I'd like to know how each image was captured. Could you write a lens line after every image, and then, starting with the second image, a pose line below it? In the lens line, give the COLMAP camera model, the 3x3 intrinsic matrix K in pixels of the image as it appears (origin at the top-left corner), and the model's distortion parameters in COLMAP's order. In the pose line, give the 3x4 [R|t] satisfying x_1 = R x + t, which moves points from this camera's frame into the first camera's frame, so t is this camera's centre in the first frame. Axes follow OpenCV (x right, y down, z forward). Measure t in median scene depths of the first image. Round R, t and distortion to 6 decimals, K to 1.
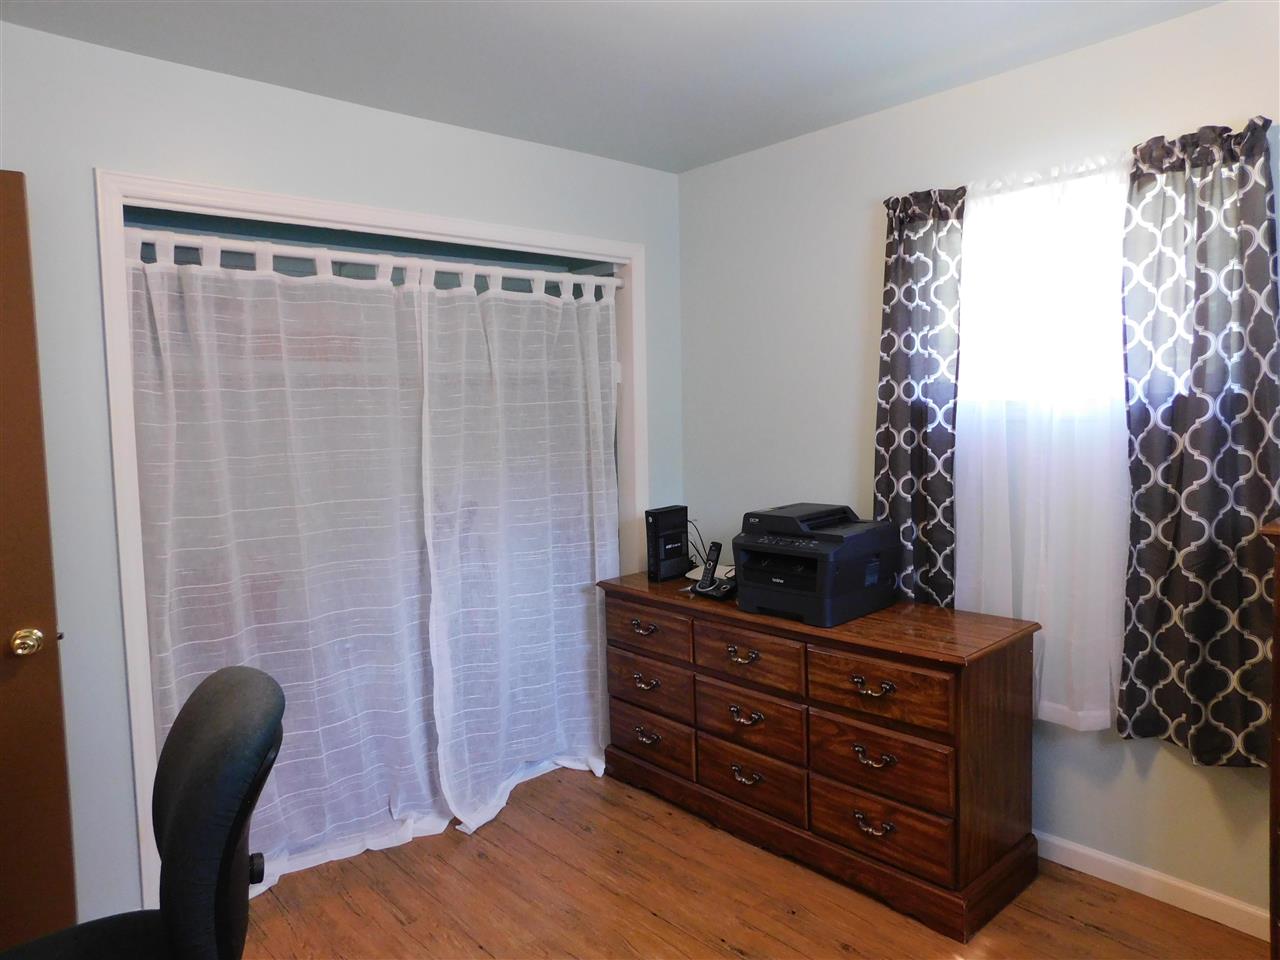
lens RADIAL K [[843.0, 0, 647.5], [0, 843.0, 477.1], [0, 0, 1]] dist [-0.074078, 0.055174]
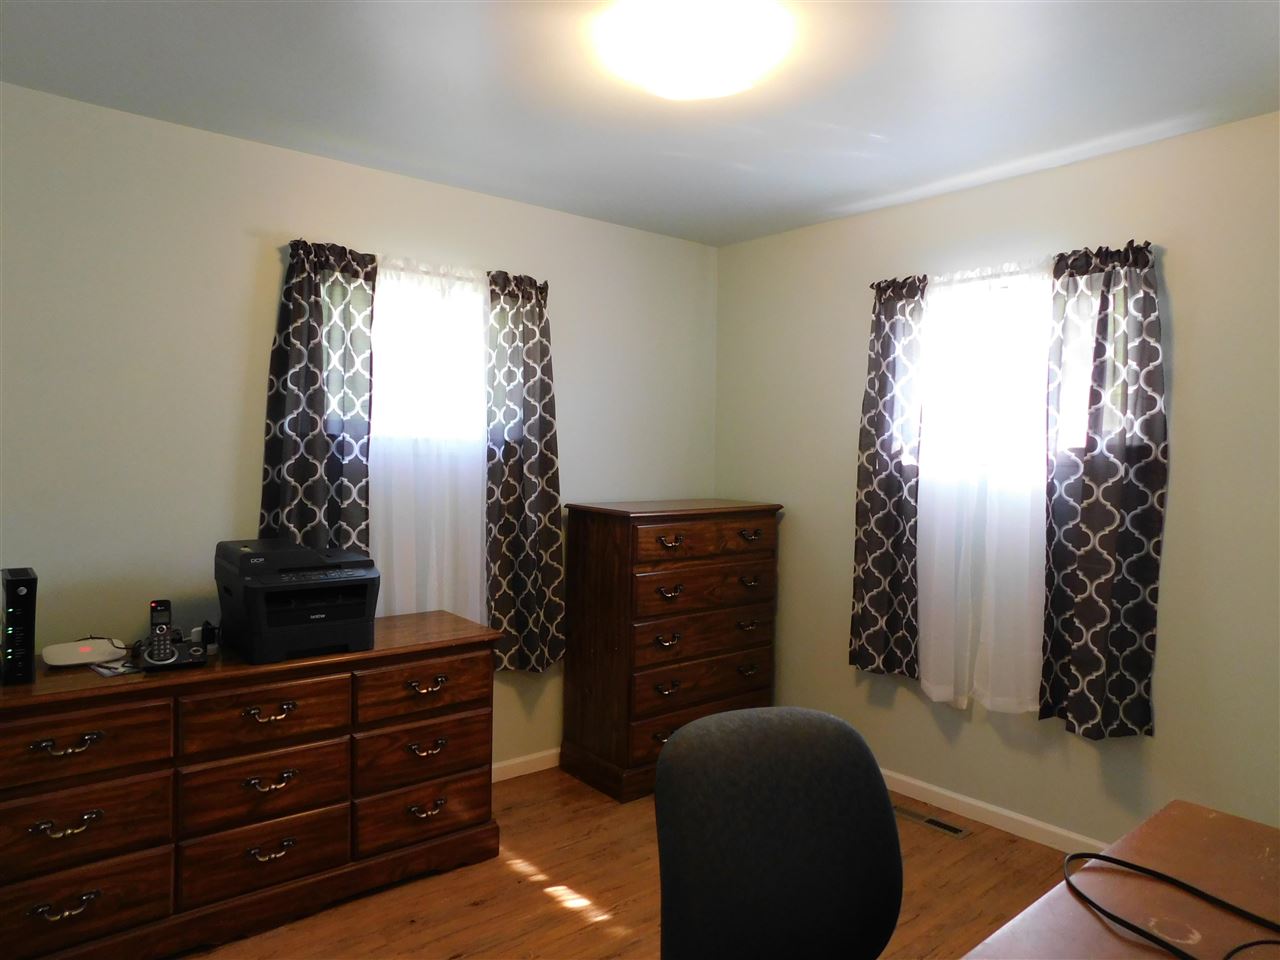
lens RADIAL K [[843.0, 0, 647.5], [0, 843.0, 477.1], [0, 0, 1]] dist [-0.074078, 0.055174]
pose [[0.044899, -0.004880, 0.998980, -0.779310], [0.059776, 0.998209, 0.002189, -0.015202], [-0.997202, 0.059617, 0.045110, 0.575447]]
